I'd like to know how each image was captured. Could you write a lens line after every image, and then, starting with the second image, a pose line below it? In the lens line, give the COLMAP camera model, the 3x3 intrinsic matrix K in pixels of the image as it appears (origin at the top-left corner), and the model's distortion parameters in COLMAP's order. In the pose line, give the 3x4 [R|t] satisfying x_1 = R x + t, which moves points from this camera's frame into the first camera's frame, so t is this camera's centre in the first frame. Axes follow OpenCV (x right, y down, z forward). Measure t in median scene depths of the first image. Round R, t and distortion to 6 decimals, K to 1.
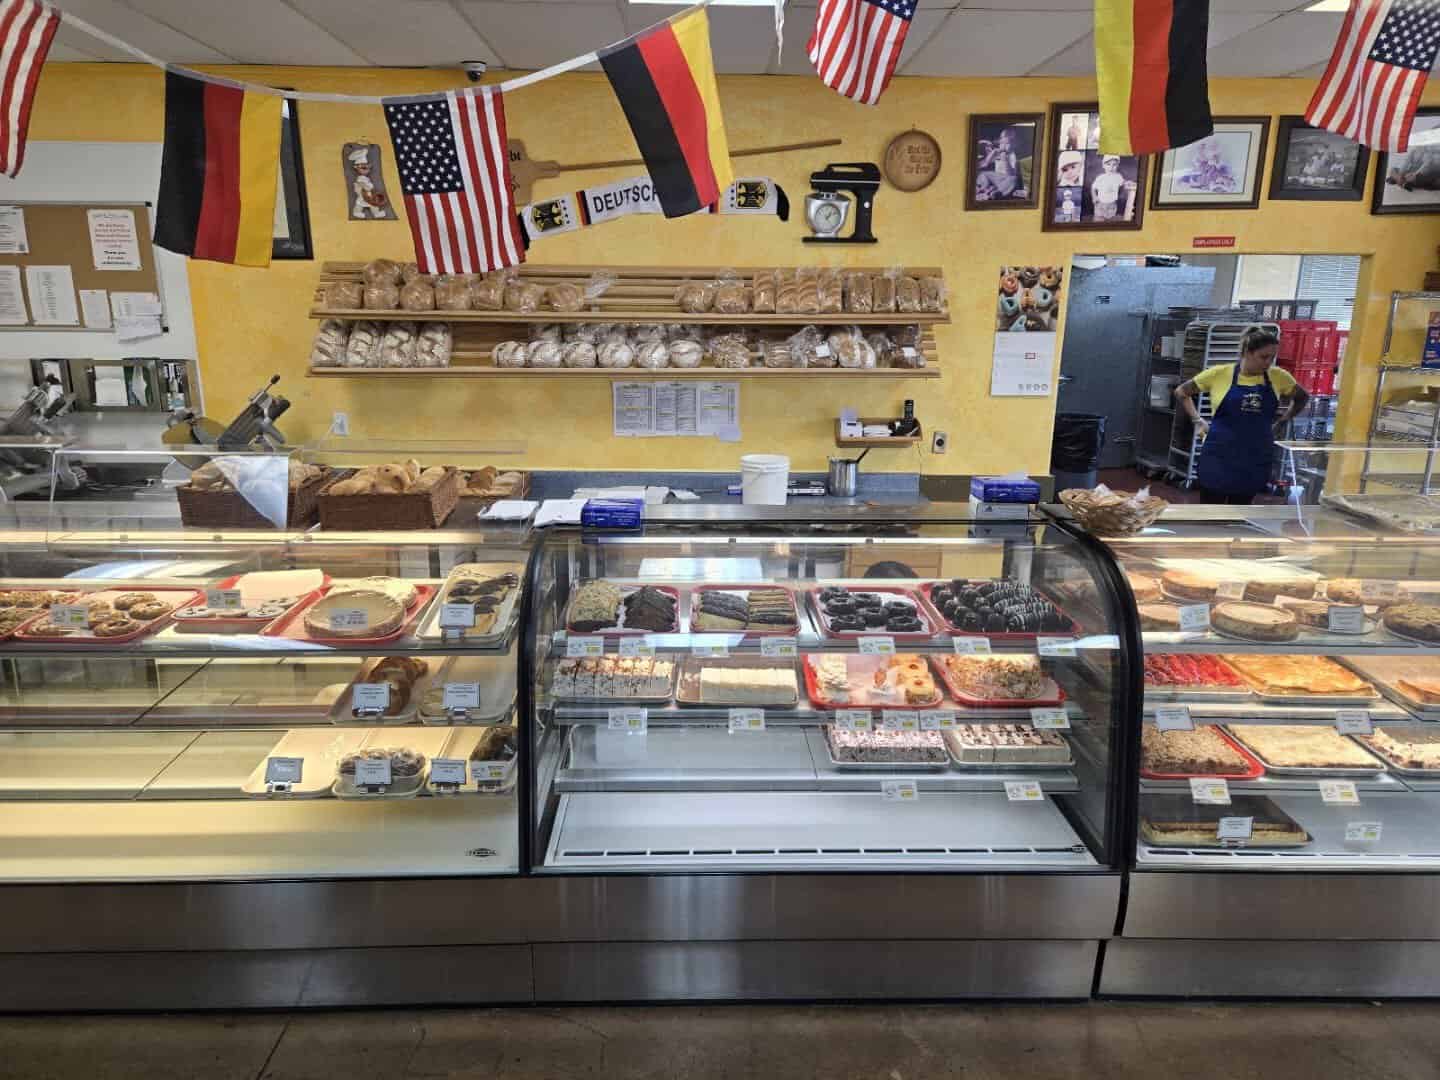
lens RADIAL K [[983.9, 0, 727.0], [0, 983.9, 547.7], [0, 0, 1]] dist [0.046325, -0.000563]
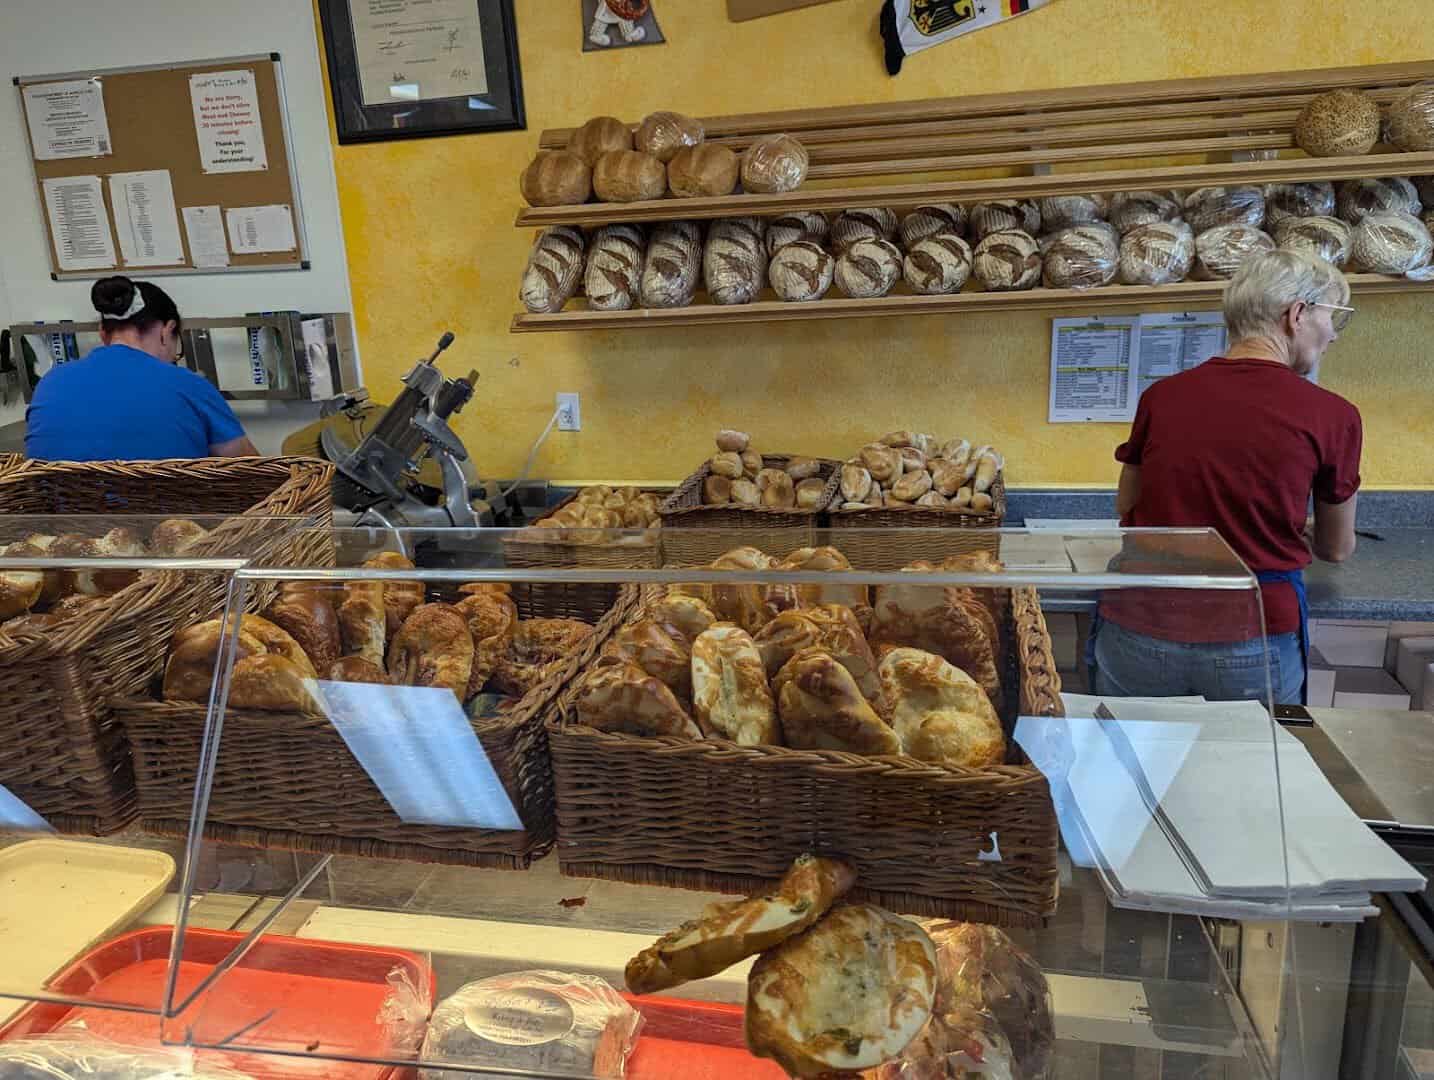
lens RADIAL K [[1062.8, 0, 722.0], [0, 1062.8, 526.7], [0, 0, 1]] dist [0.057108, -0.000874]
pose [[0.974178, 0.004978, -0.225727, -0.162681], [-0.001899, 0.999902, 0.013854, -0.067581], [0.225774, -0.013068, 0.974092, 0.416579]]
